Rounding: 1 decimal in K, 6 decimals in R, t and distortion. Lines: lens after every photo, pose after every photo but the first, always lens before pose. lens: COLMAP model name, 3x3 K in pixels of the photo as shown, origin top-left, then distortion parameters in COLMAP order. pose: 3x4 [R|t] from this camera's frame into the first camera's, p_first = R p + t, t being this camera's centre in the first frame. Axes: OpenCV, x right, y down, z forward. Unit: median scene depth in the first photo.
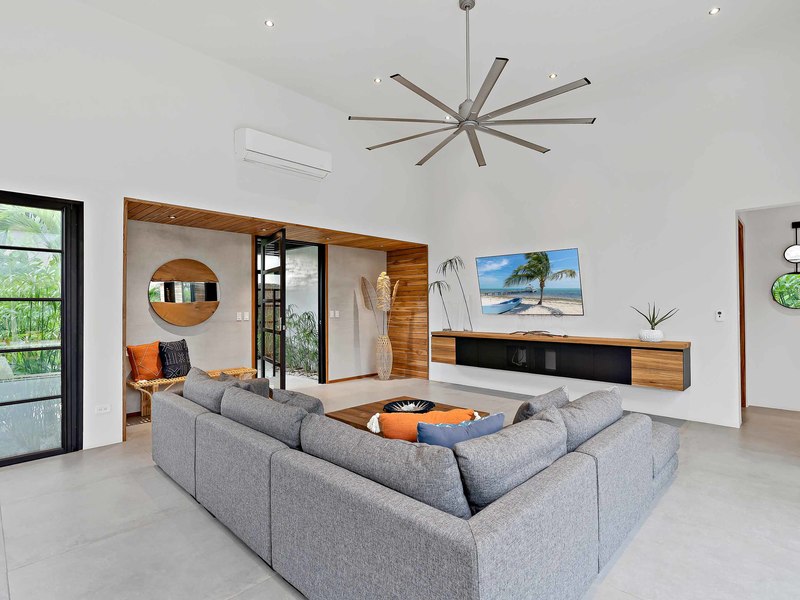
lens RADIAL K [[412.8, 0, 394.3], [0, 412.8, 308.2], [0, 0, 1]] dist [-0.005992, -0.001289]
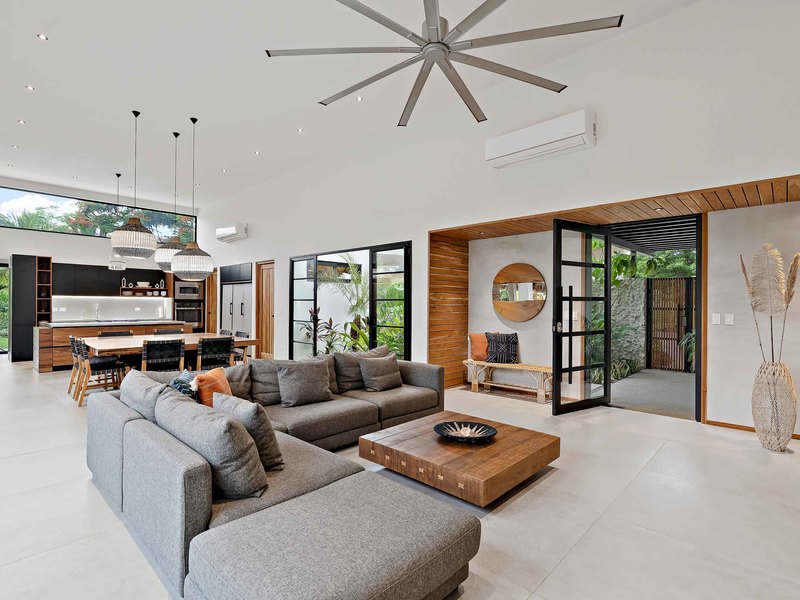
lens RADIAL K [[412.8, 0, 394.3], [0, 412.8, 308.2], [0, 0, 1]] dist [-0.005992, -0.001289]
pose [[-0.004253, 0.013859, -0.999895, 0.899122], [-0.011592, 0.999836, 0.013908, -0.009648], [0.999924, 0.011650, -0.004092, 0.939555]]
